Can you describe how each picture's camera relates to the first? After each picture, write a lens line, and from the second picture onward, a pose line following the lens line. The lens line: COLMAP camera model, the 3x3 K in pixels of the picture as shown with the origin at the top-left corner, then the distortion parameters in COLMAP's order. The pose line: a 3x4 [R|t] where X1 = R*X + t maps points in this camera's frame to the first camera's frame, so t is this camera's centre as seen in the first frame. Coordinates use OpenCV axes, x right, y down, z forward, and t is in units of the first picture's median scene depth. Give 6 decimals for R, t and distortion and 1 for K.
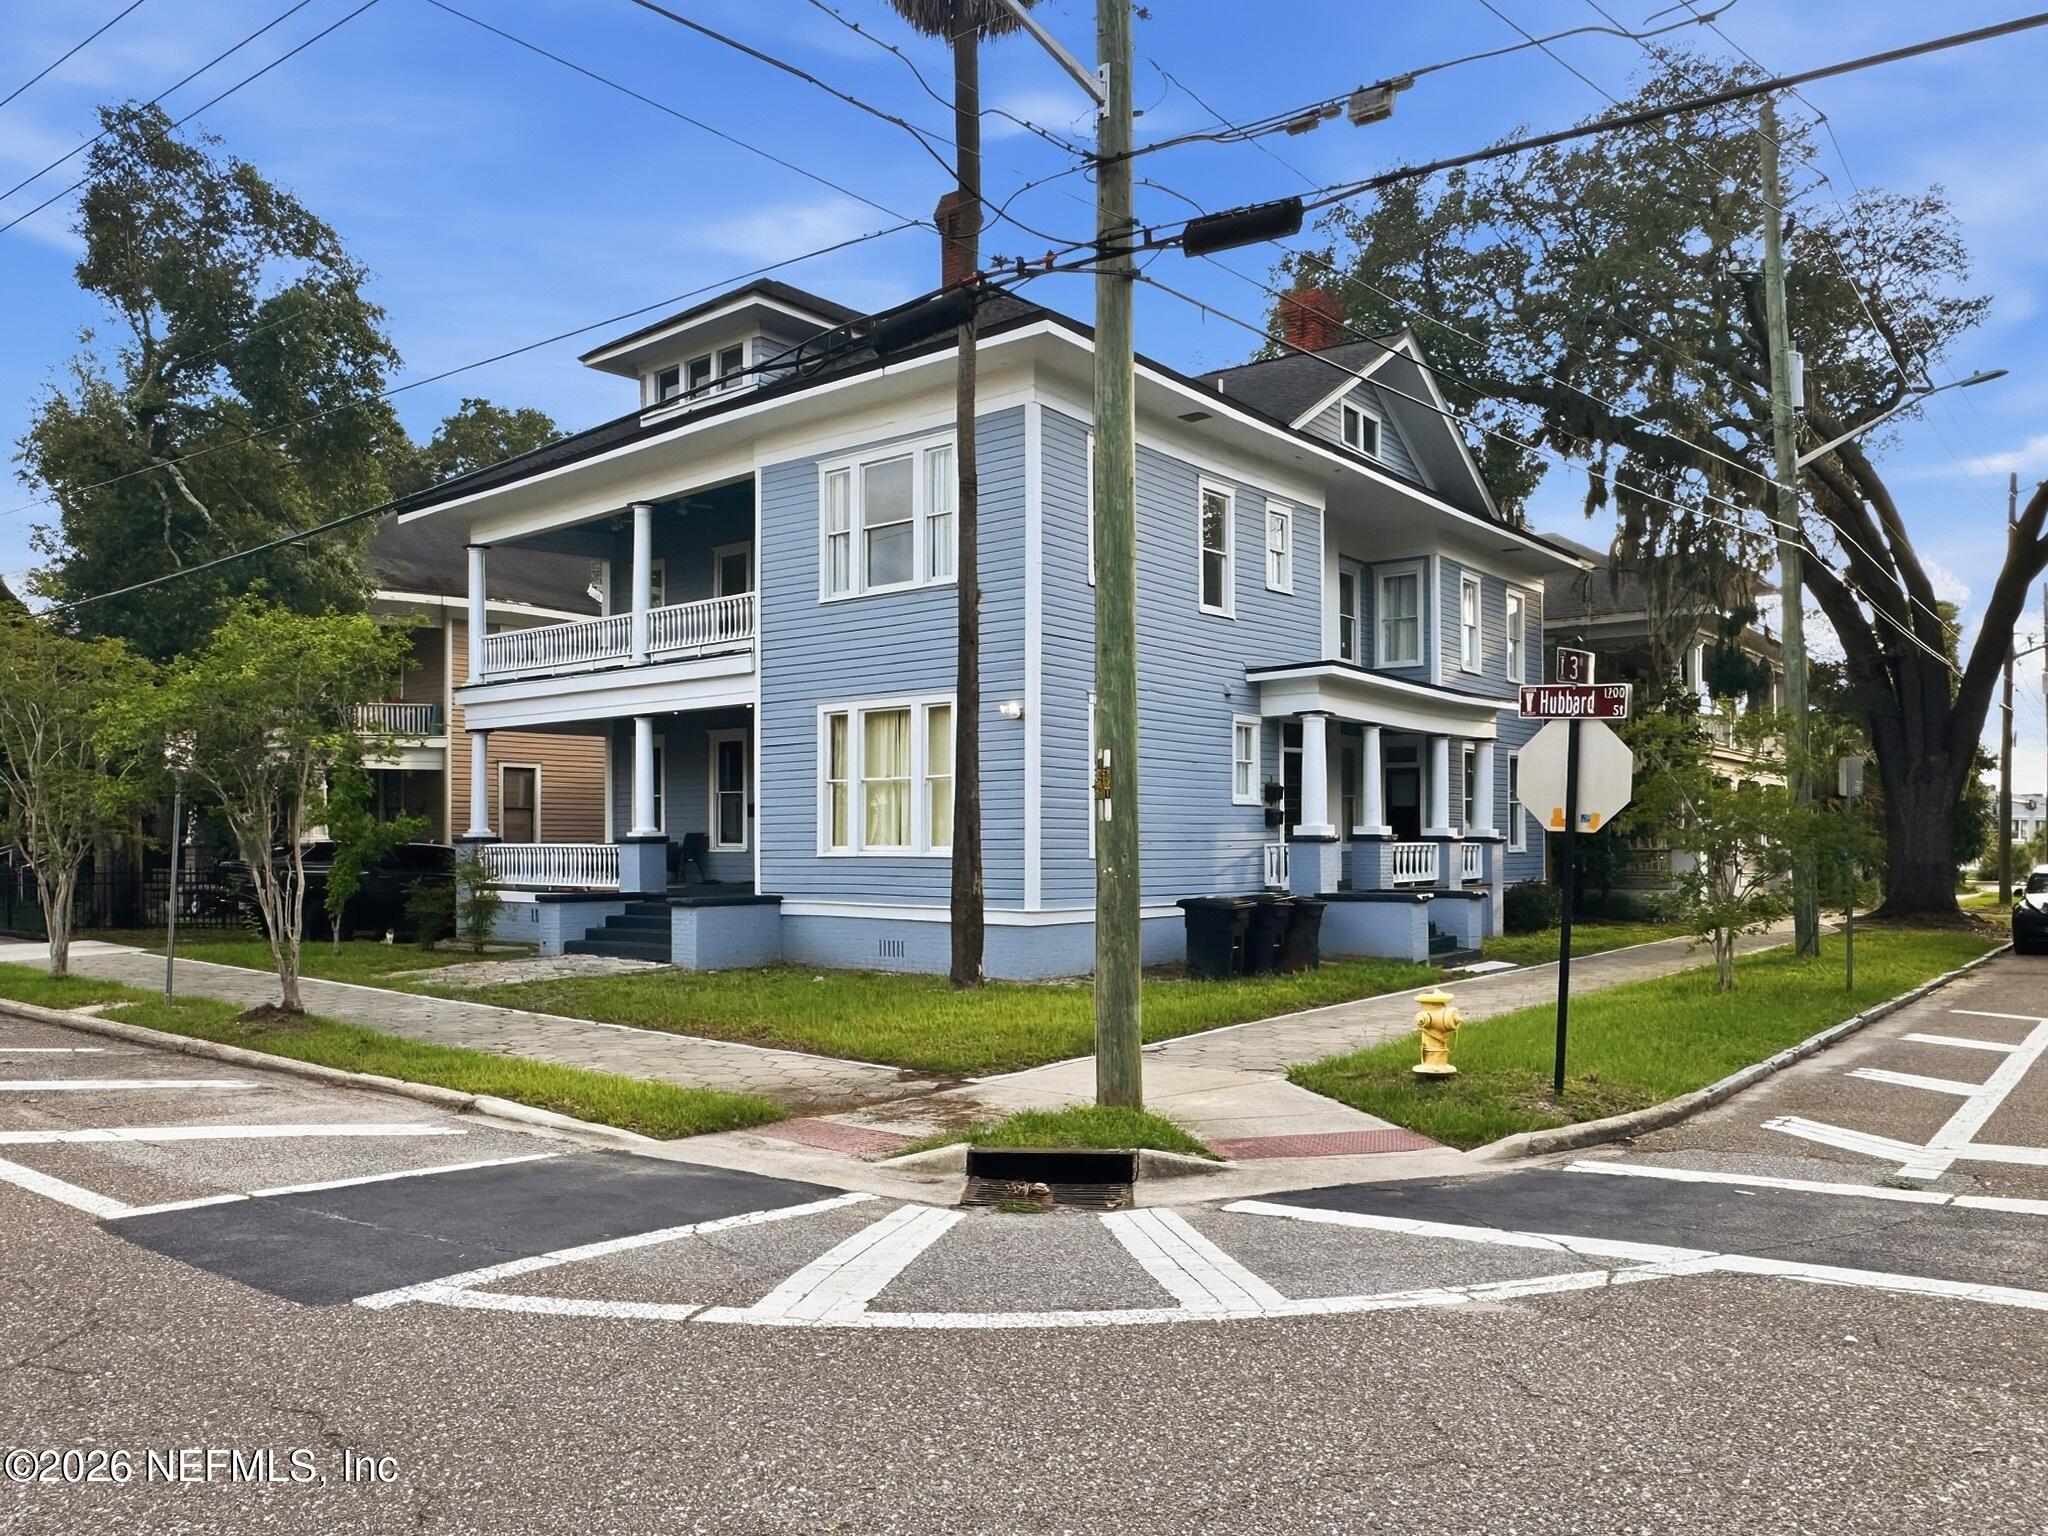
lens RADIAL K [[1505.1, 0, 1024.6], [0, 1505.1, 798.5], [0, 0, 1]] dist [-0.007947, -0.000793]
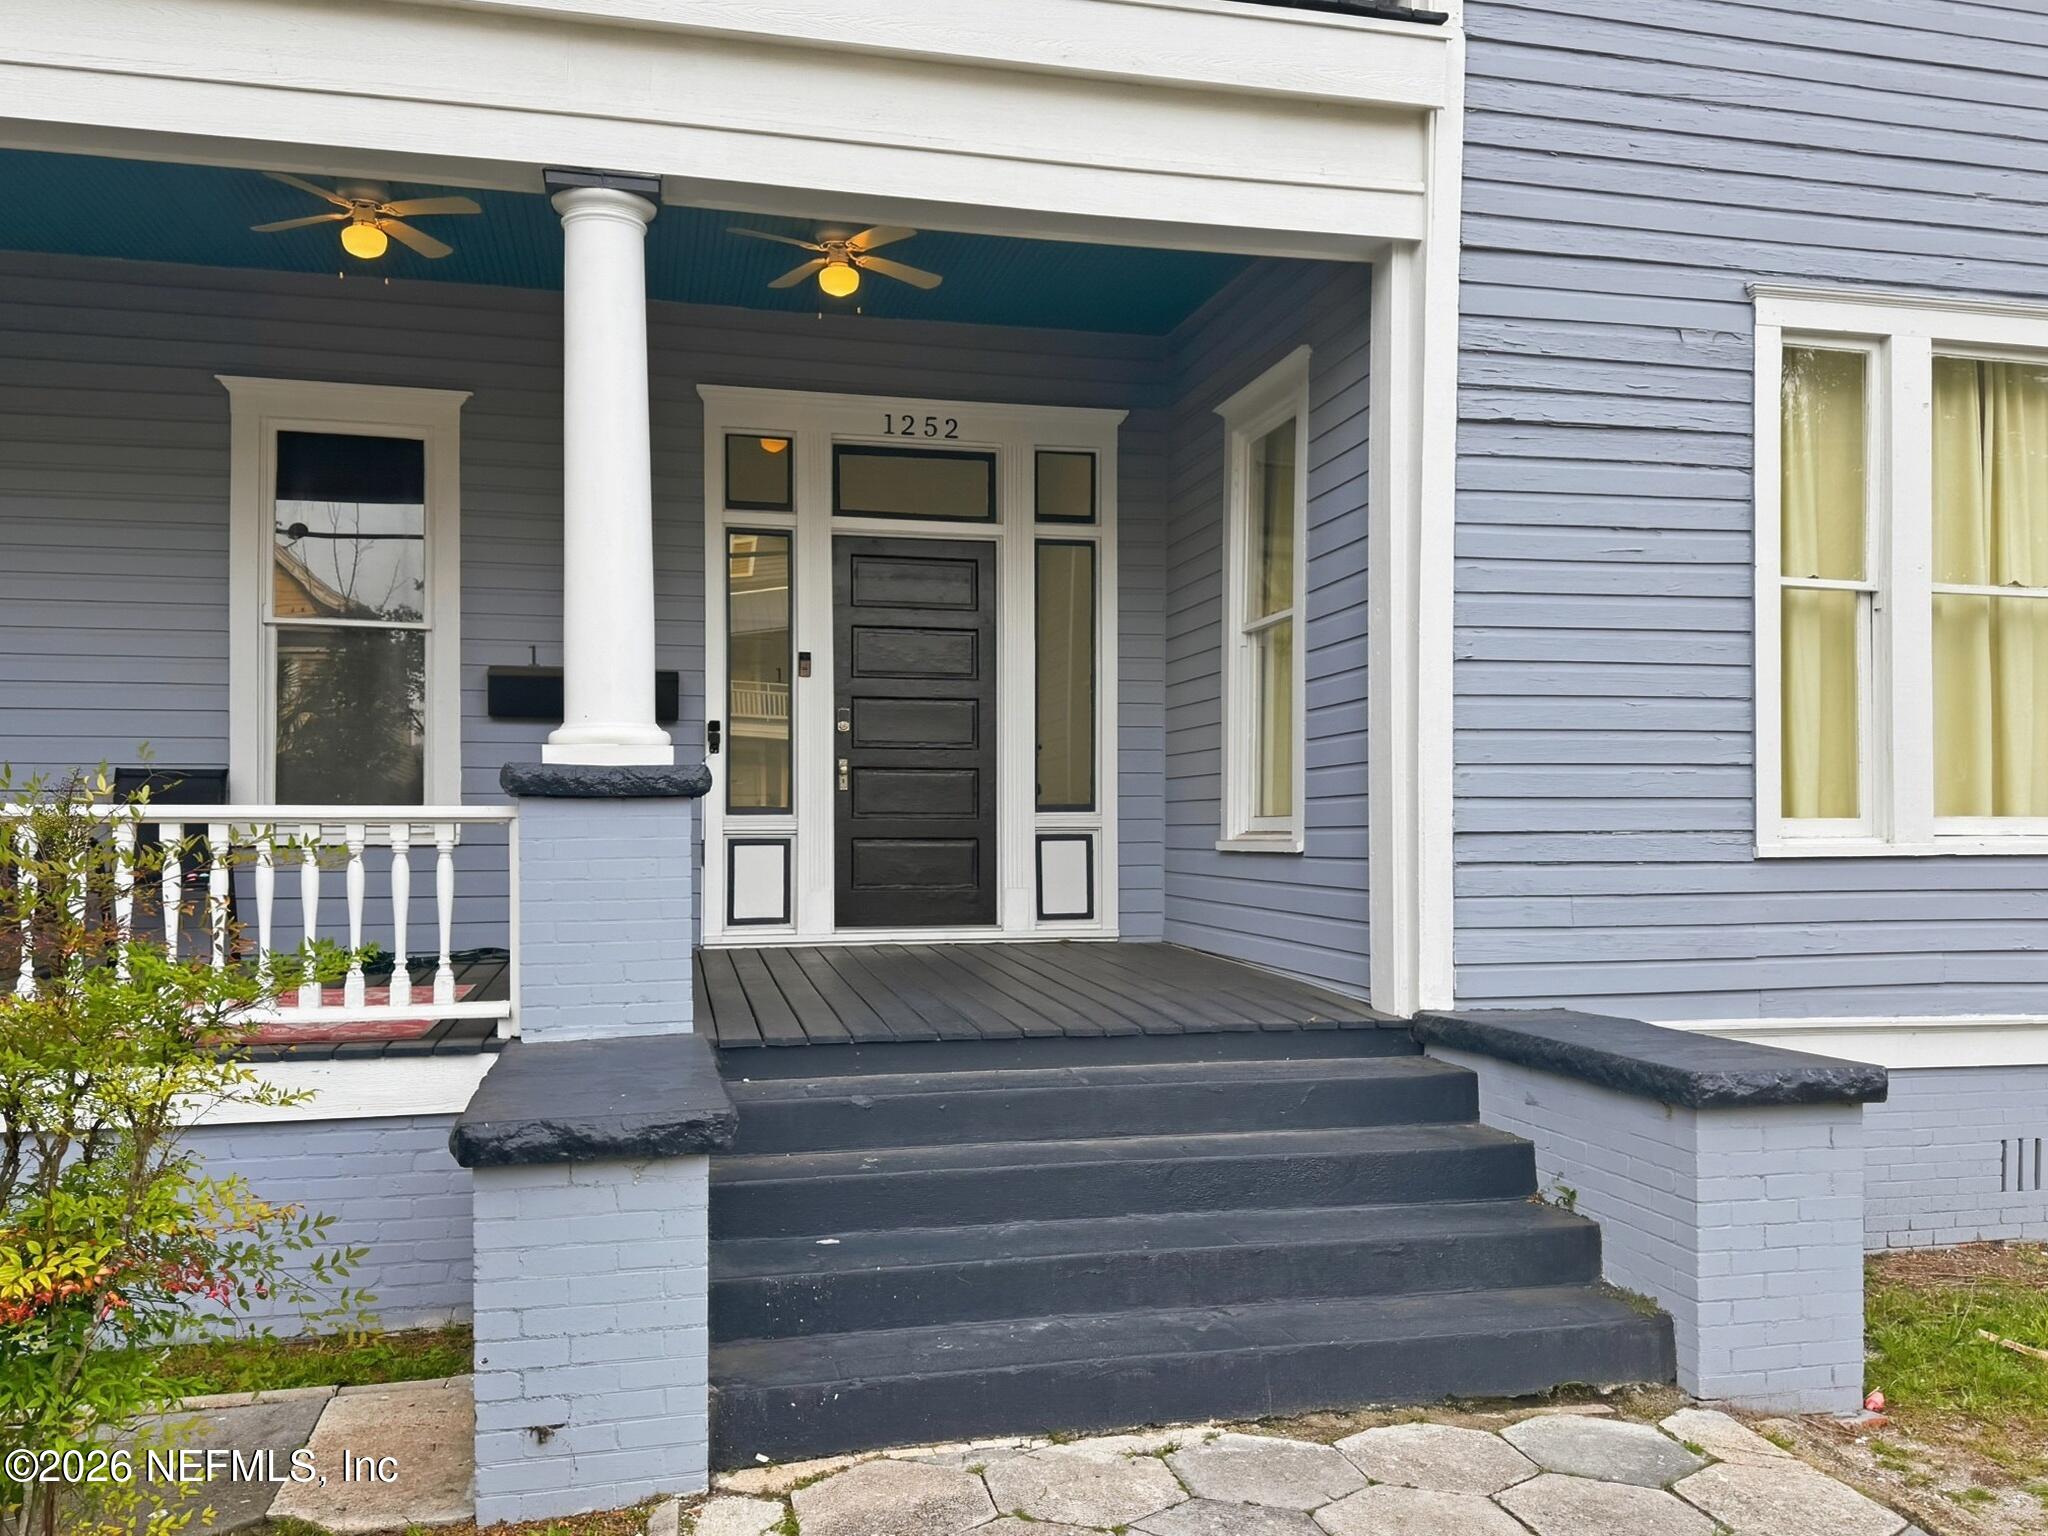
lens RADIAL K [[1648.5, 0, 1037.2], [0, 1648.5, 811.6], [0, 0, 1]] dist [0.064146, -0.000798]
pose [[0.617491, 0.009872, 0.786516, -0.431445], [-0.024710, 0.999671, 0.006853, 0.029932], [-0.786190, -0.023666, 0.617532, 0.867895]]
